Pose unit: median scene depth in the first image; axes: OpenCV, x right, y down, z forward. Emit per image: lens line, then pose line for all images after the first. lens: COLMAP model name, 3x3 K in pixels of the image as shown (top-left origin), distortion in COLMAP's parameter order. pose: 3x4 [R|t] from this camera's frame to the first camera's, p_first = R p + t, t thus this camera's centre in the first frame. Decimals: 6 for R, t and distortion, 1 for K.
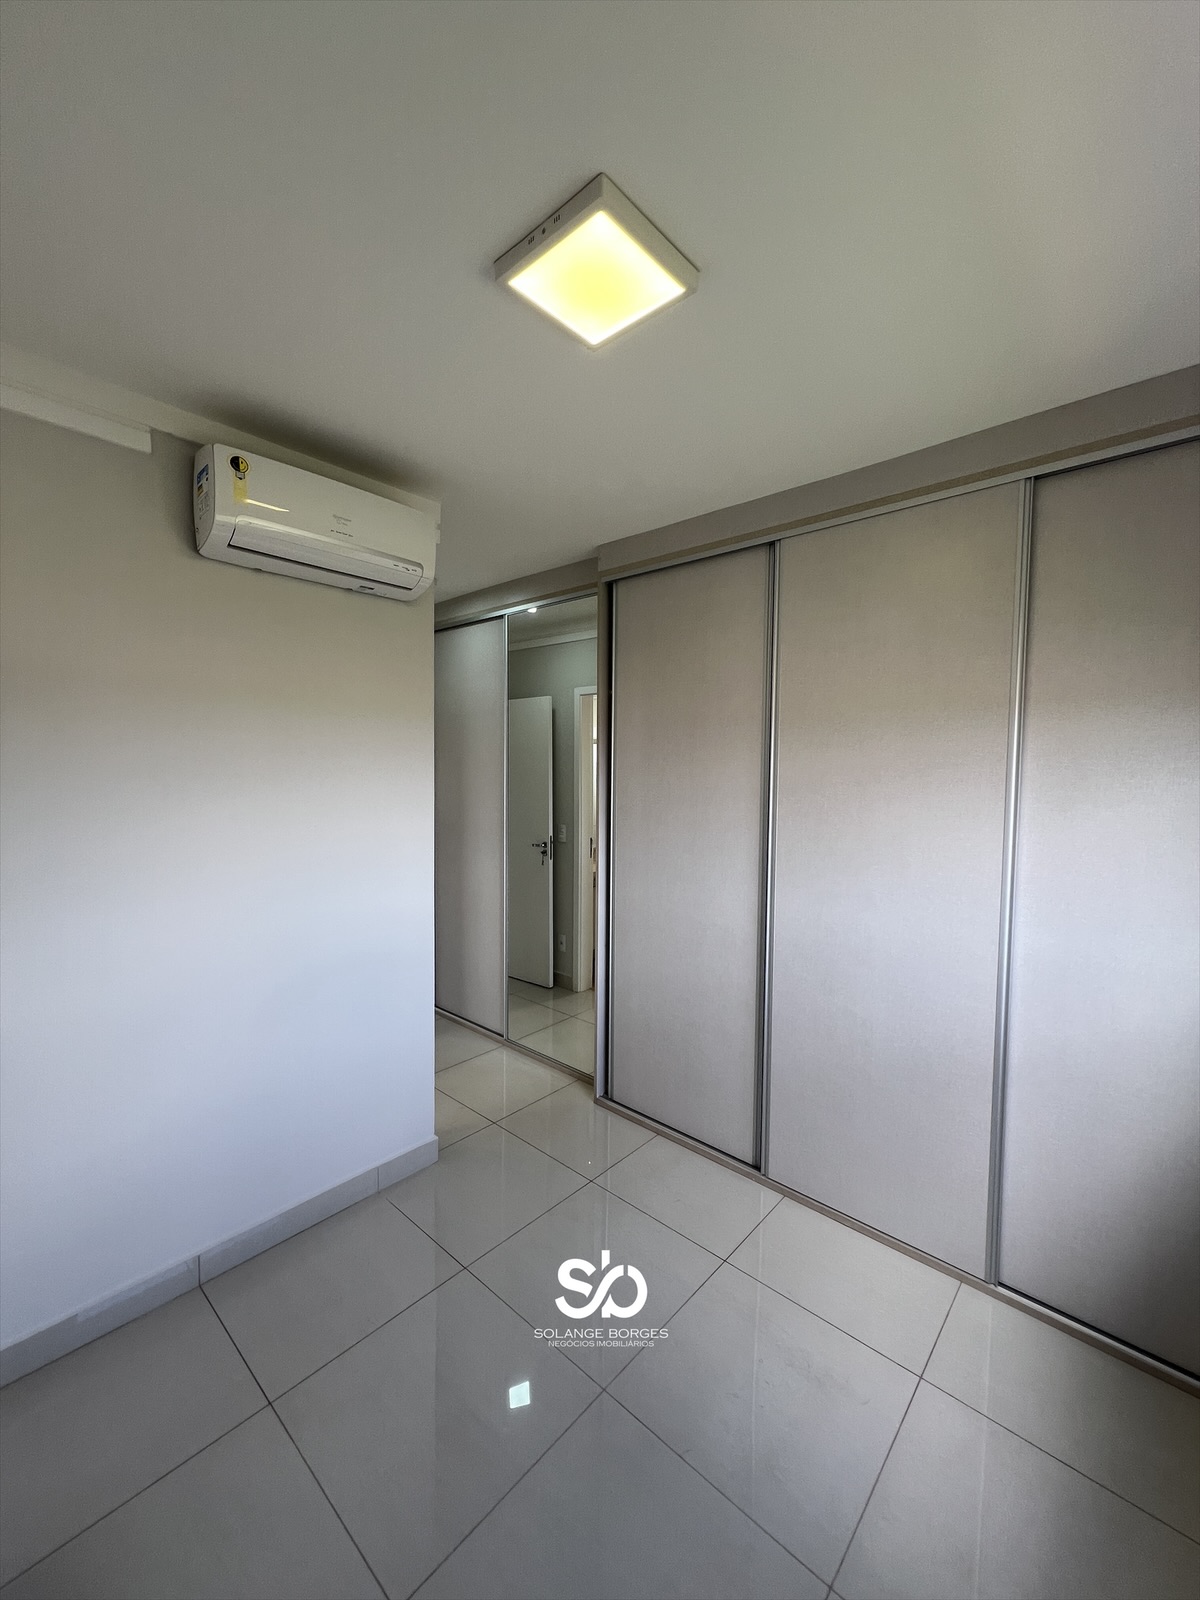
lens RADIAL K [[642.2, 0, 600.0], [0, 642.2, 800.0], [0, 0, 1]] dist [-0.001118, -0.000034]
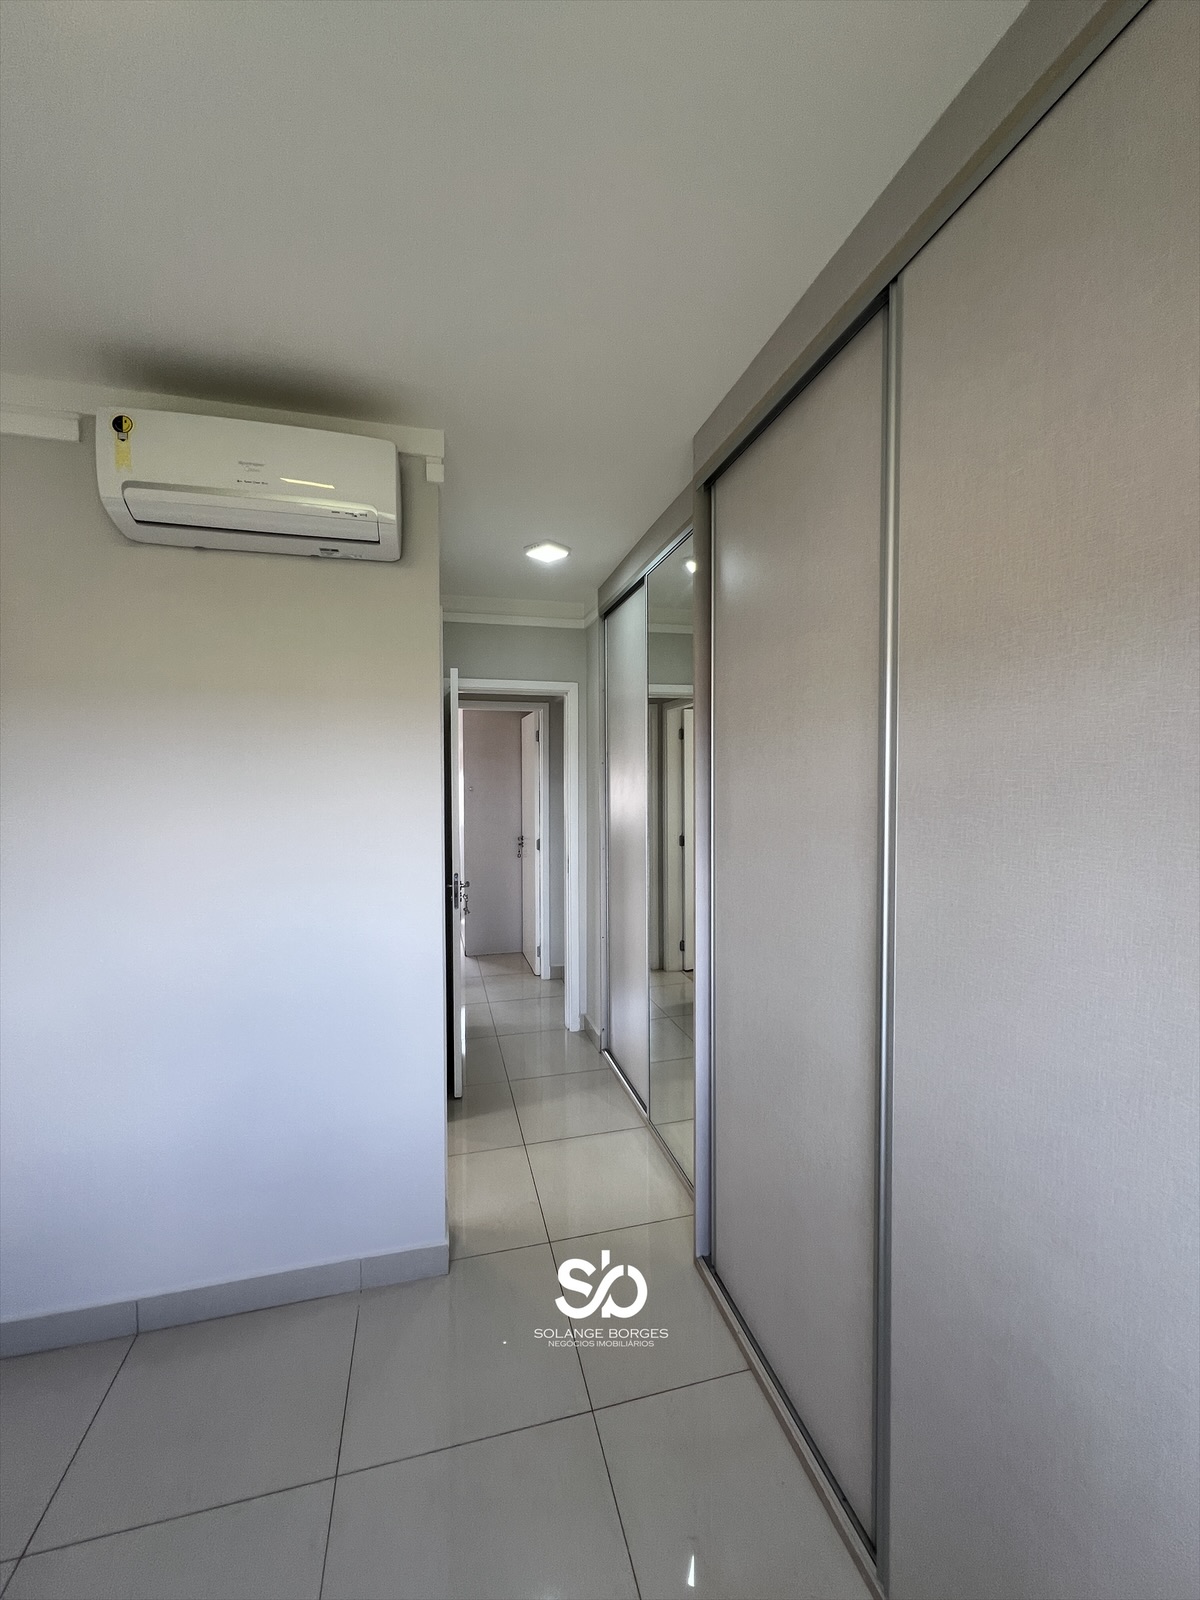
lens RADIAL K [[642.2, 0, 600.0], [0, 642.2, 800.0], [0, 0, 1]] dist [-0.001118, -0.000034]
pose [[0.834405, 0.006218, -0.551117, 0.387582], [-0.018660, 0.999682, -0.016973, -0.002396], [0.550837, 0.024447, 0.834255, 0.518582]]
